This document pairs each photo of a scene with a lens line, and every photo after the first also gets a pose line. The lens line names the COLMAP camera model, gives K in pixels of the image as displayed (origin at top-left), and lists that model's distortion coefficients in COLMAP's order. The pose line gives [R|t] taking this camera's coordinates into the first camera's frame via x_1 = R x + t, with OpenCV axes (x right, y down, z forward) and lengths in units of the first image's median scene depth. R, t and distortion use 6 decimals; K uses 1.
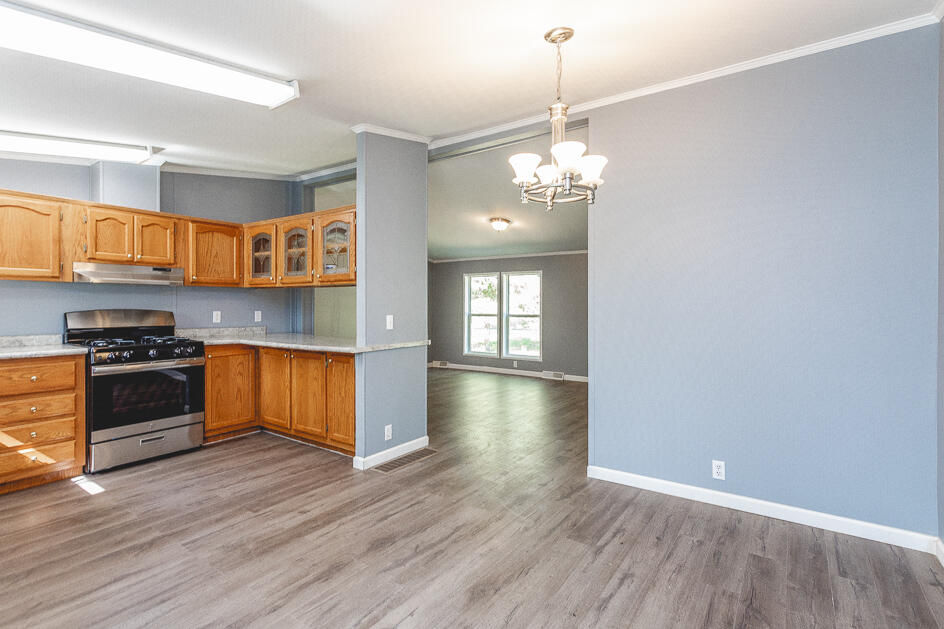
lens RADIAL K [[449.9, 0, 474.7], [0, 449.9, 306.6], [0, 0, 1]] dist [0.009090, -0.000180]
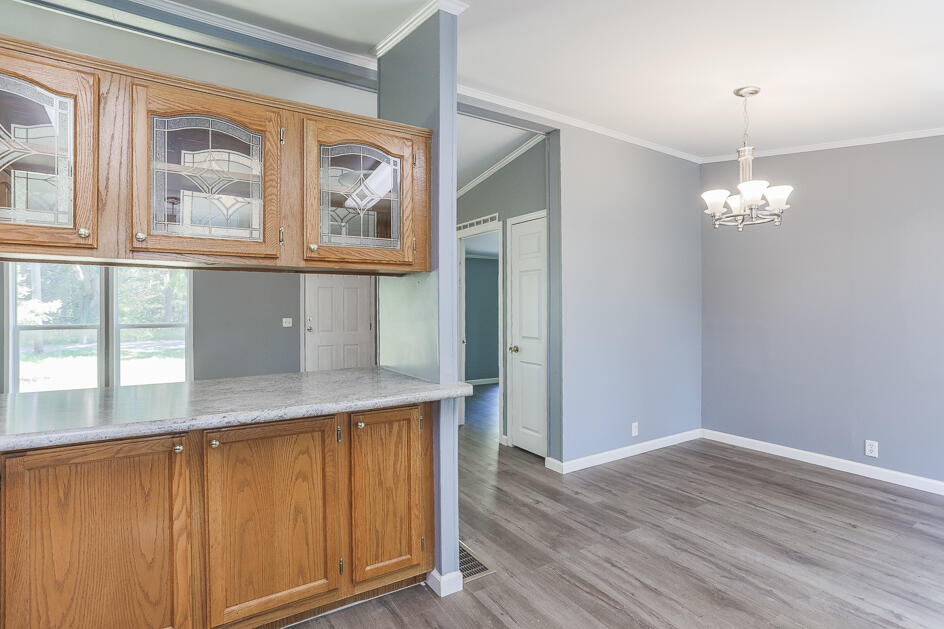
lens RADIAL K [[463.5, 0, 473.8], [0, 463.5, 306.7], [0, 0, 1]] dist [-0.052348, 0.031509]
pose [[0.399946, 0.004060, 0.916530, -0.806149], [0.003813, 0.999974, -0.006093, -0.005113], [-0.916531, 0.005932, 0.399920, 0.757659]]
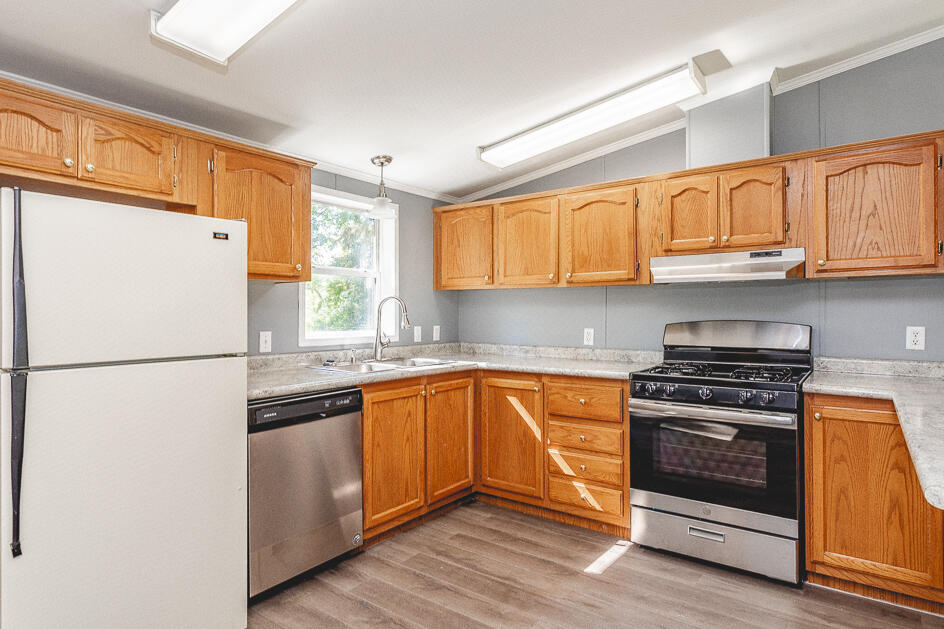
lens RADIAL K [[538.9, 0, 480.0], [0, 538.9, 313.4], [0, 0, 1]] dist [0.001988, 0.001414]
pose [[-0.029232, -0.001644, -0.999571, 0.031942], [-0.000795, 0.999998, -0.001622, -0.003070], [0.999572, 0.000747, -0.029233, 0.750069]]
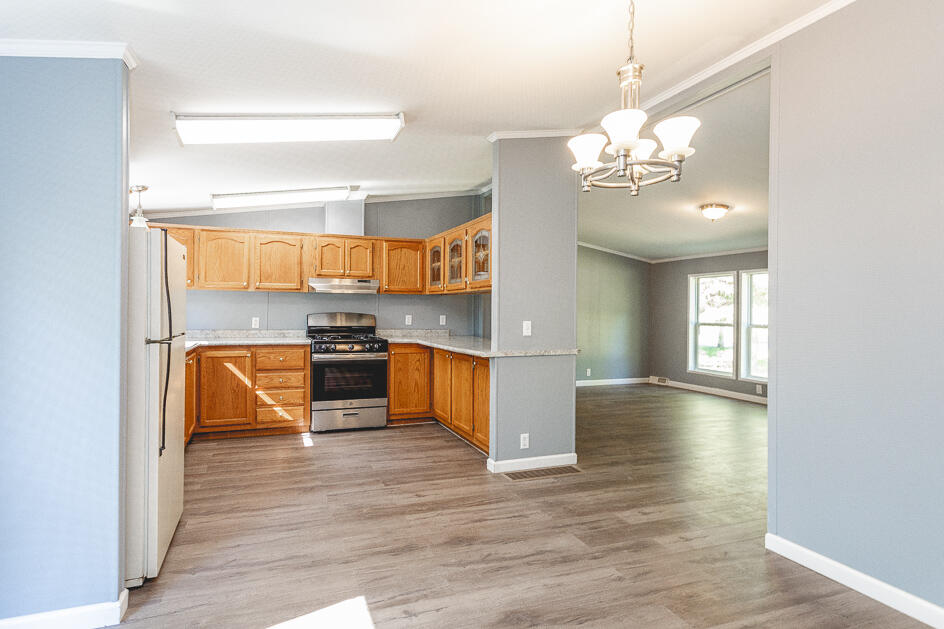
lens RADIAL K [[463.2, 0, 428.3], [0, 463.2, 312.0], [0, 0, 1]] dist [0.000136, 0.000545]
pose [[0.809980, 0.009262, -0.586384, 0.245229], [-0.010018, 0.999948, 0.001956, -0.000430], [0.586372, 0.004290, 0.810031, 0.068483]]
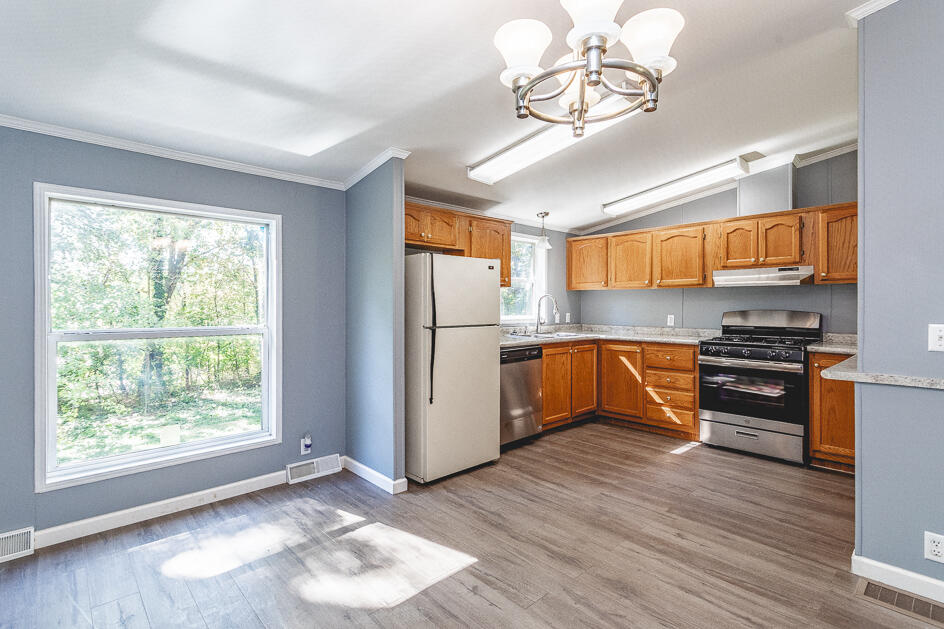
lens RADIAL K [[461.6, 0, 476.5], [0, 461.6, 308.3], [0, 0, 1]] dist [0.002449, 0.000912]
pose [[-0.203711, 0.003821, -0.979024, 0.484513], [-0.003082, 0.999985, 0.004544, -0.000449], [0.979026, 0.003943, -0.203696, 0.634840]]
